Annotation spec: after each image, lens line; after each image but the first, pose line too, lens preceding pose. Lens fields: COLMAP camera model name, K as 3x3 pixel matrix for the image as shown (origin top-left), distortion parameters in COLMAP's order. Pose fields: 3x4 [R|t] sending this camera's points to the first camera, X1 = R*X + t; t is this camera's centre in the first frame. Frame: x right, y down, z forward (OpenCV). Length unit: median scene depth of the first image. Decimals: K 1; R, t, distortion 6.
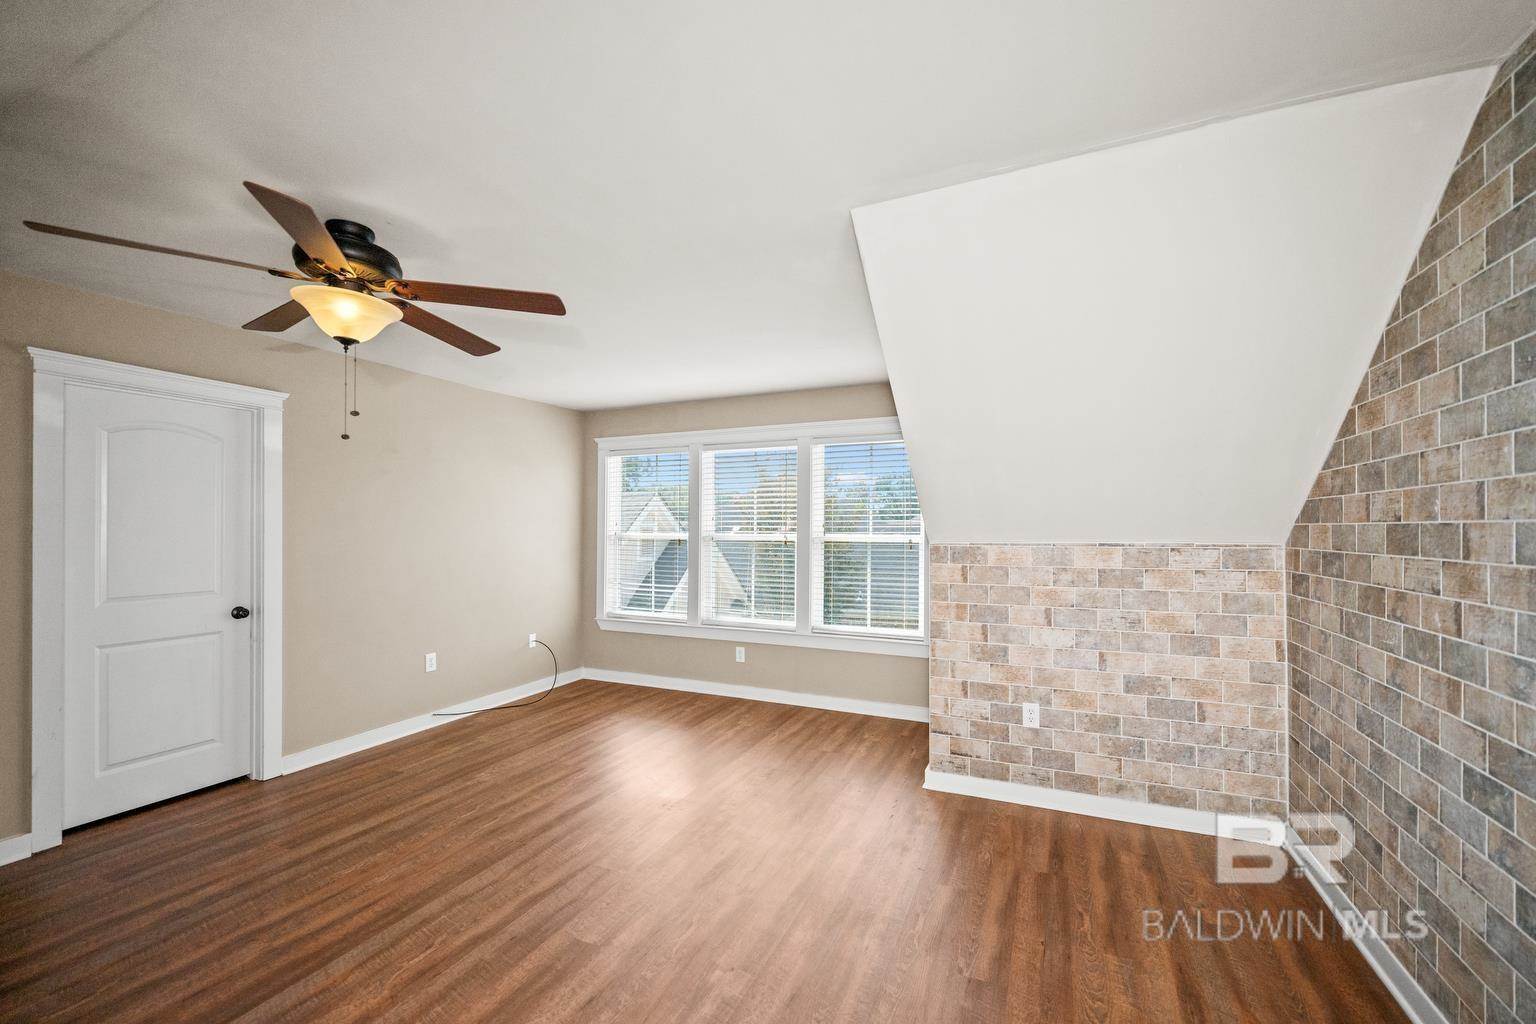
lens RADIAL K [[623.8, 0, 765.3], [0, 623.8, 523.7], [0, 0, 1]] dist [-0.006091, -0.000568]
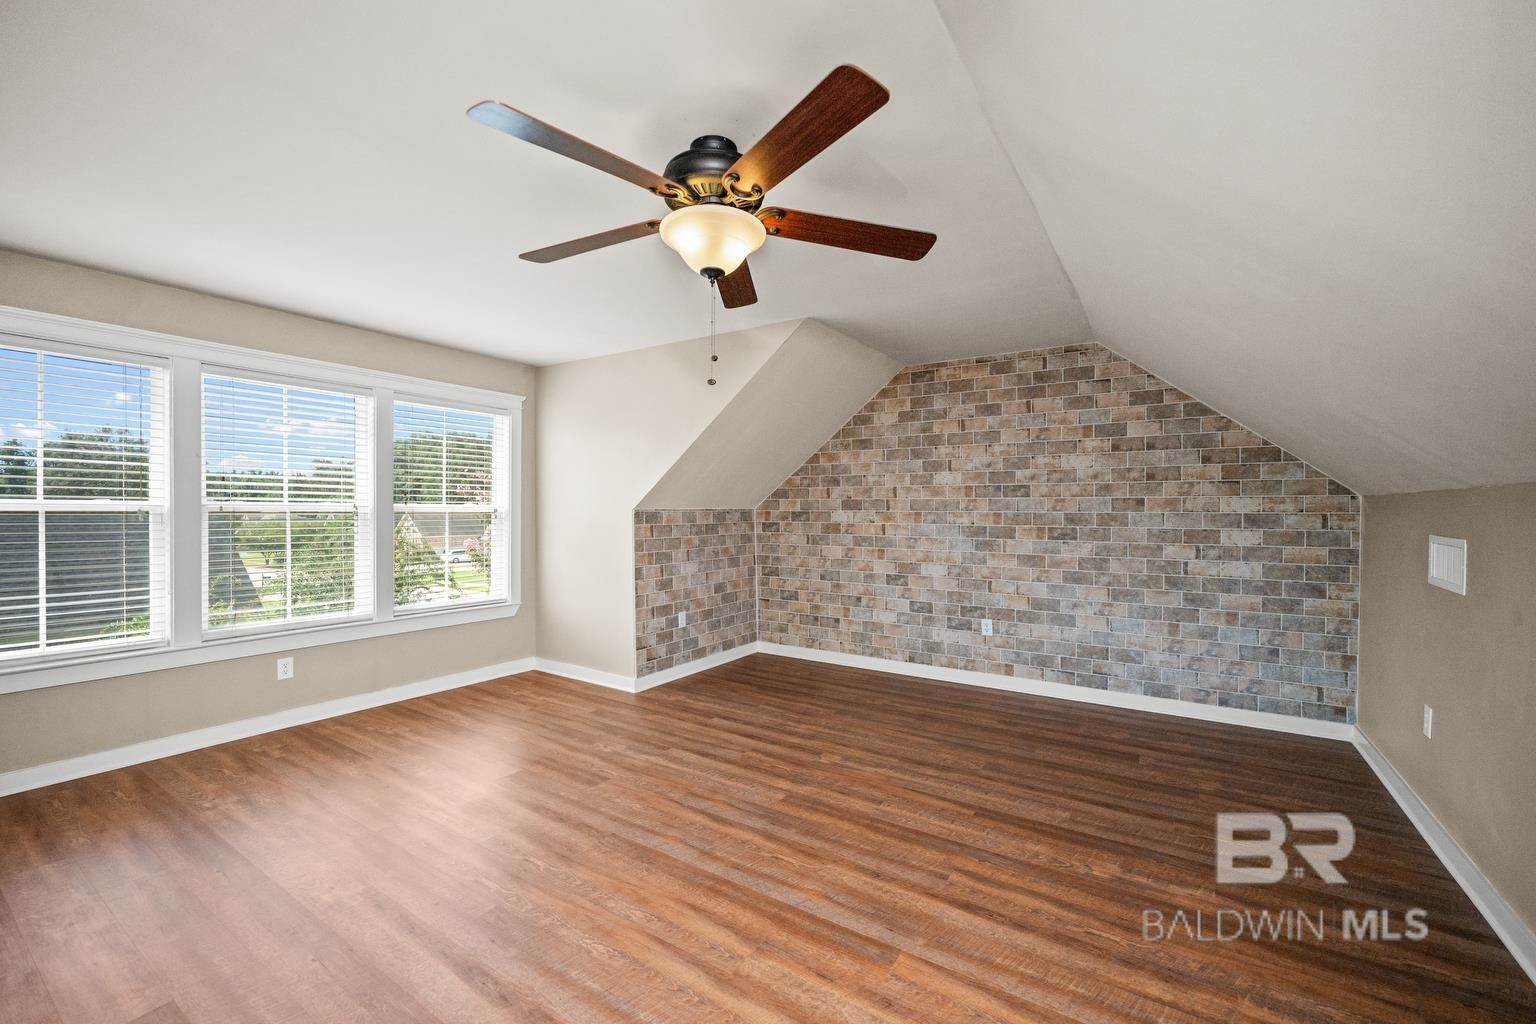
lens RADIAL K [[623.8, 0, 761.9], [0, 623.8, 511.6], [0, 0, 1]] dist [-0.006091, -0.000568]
pose [[0.163364, -0.000323, 0.986566, -1.092359], [-0.011621, 0.999930, 0.002252, 0.031880], [-0.986497, -0.011833, 0.163349, 0.556712]]
